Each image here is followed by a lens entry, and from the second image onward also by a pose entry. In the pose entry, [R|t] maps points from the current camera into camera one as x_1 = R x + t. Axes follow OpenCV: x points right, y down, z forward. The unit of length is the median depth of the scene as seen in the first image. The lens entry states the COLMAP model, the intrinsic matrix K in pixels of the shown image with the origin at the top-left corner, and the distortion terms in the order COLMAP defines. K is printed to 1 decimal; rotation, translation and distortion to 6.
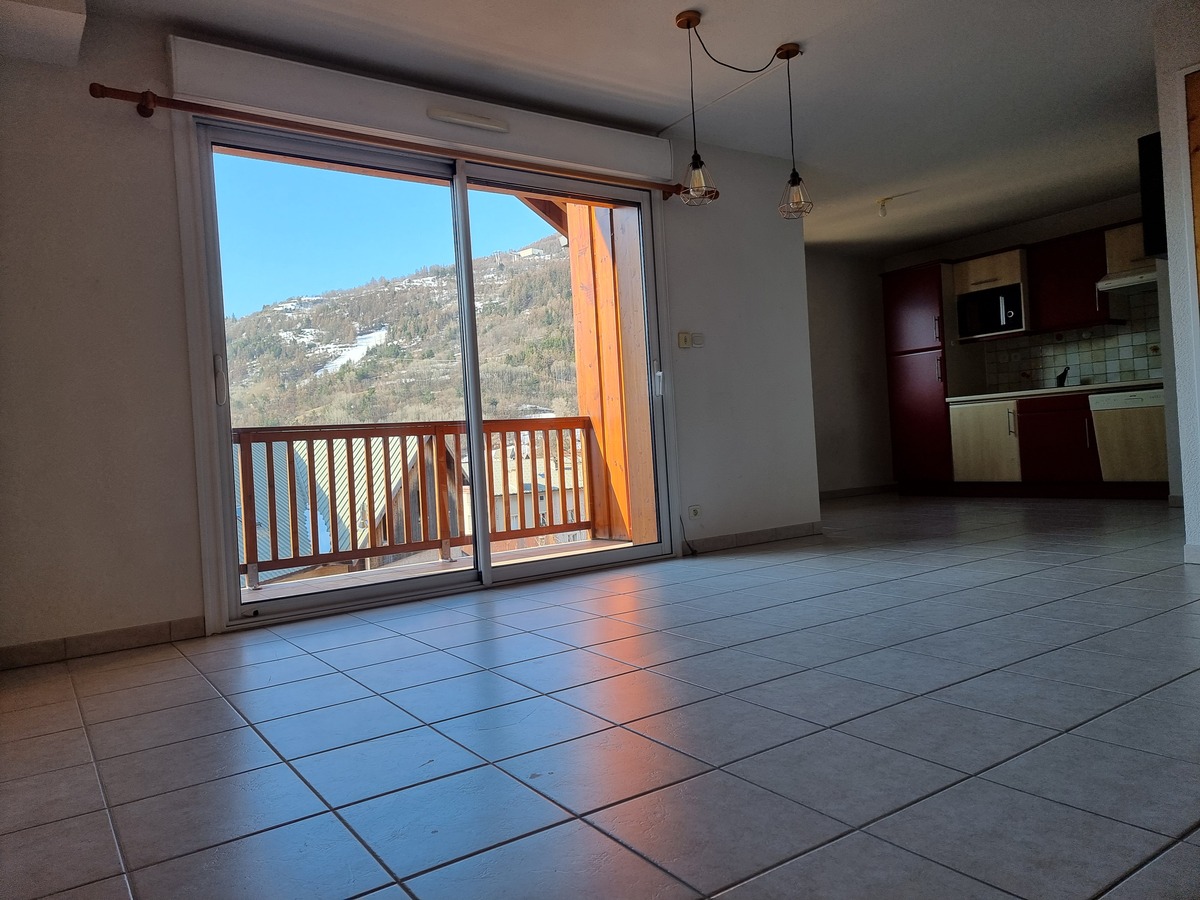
lens RADIAL K [[836.6, 0, 600.0], [0, 836.6, 450.0], [0, 0, 1]] dist [0.065955, -0.000151]
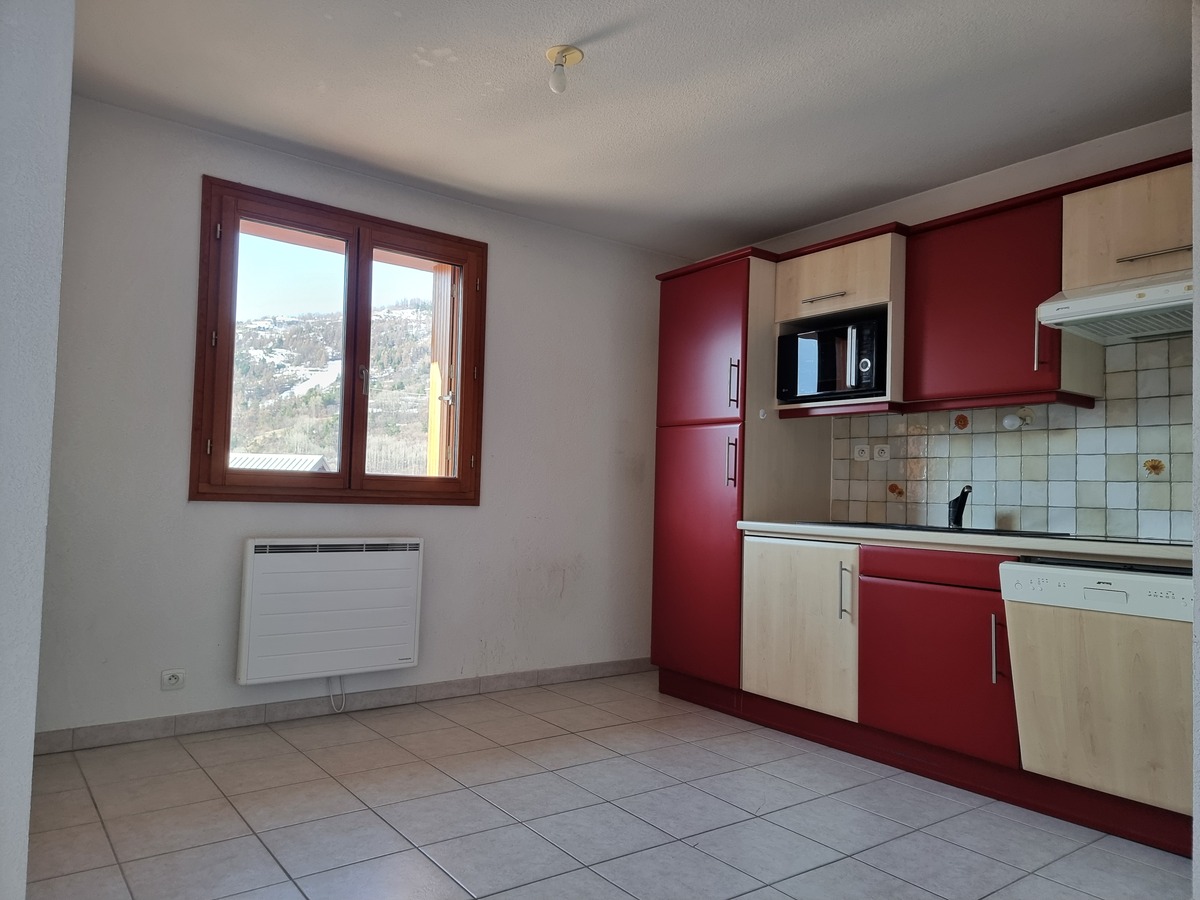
lens RADIAL K [[838.3, 0, 602.3], [0, 838.3, 462.5], [0, 0, 1]] dist [0.078255, 0.000310]
pose [[0.994988, 0.091458, 0.040420, 0.317807], [-0.089581, 0.994915, -0.046032, -0.068378], [-0.044425, 0.042180, 0.998122, 0.525874]]
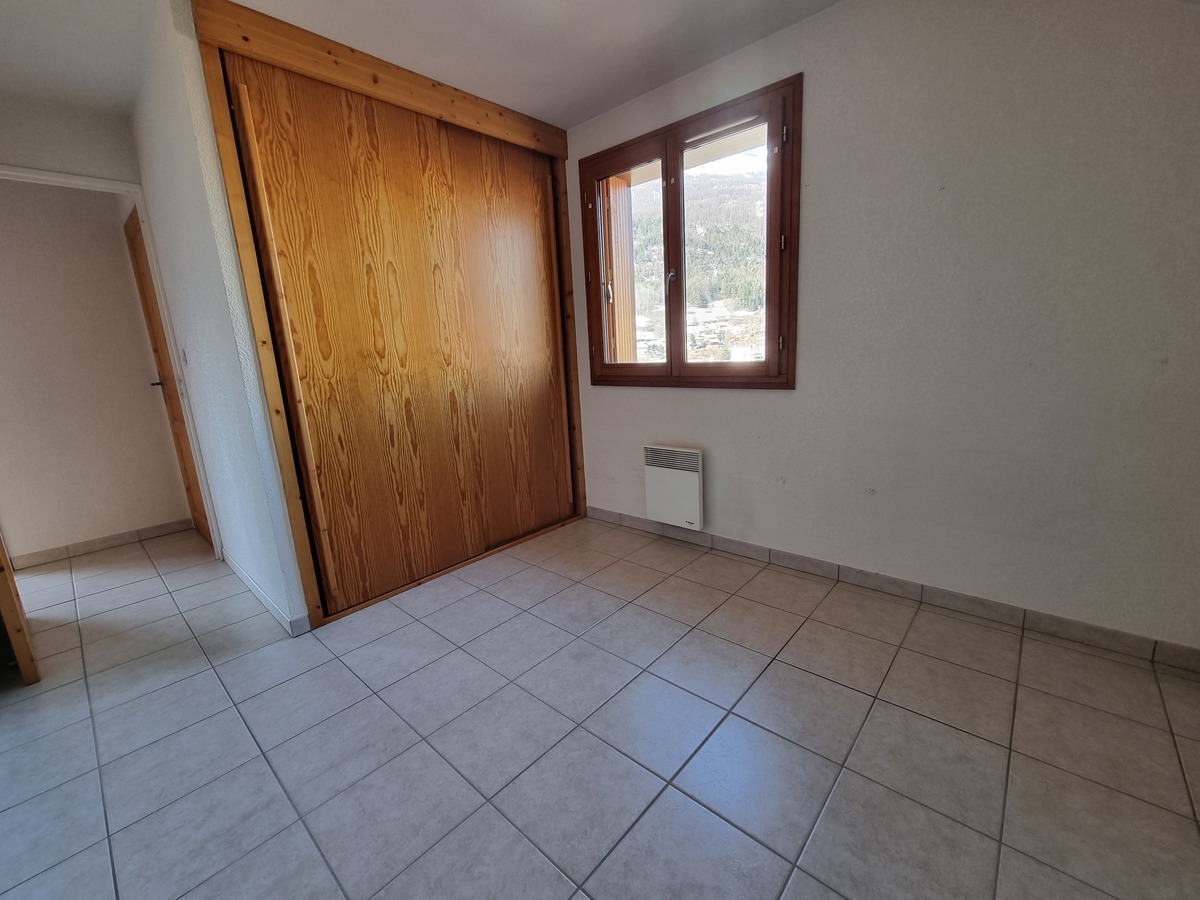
lens RADIAL K [[491.9, 0, 600.0], [0, 491.9, 450.0], [0, 0, 1]] dist [-0.000421, -0.000022]
pose [[0.237694, 0.246954, -0.939423, 0.483695], [0.030995, 0.964720, 0.261446, -0.097632], [0.970845, -0.091261, 0.221654, 0.817597]]
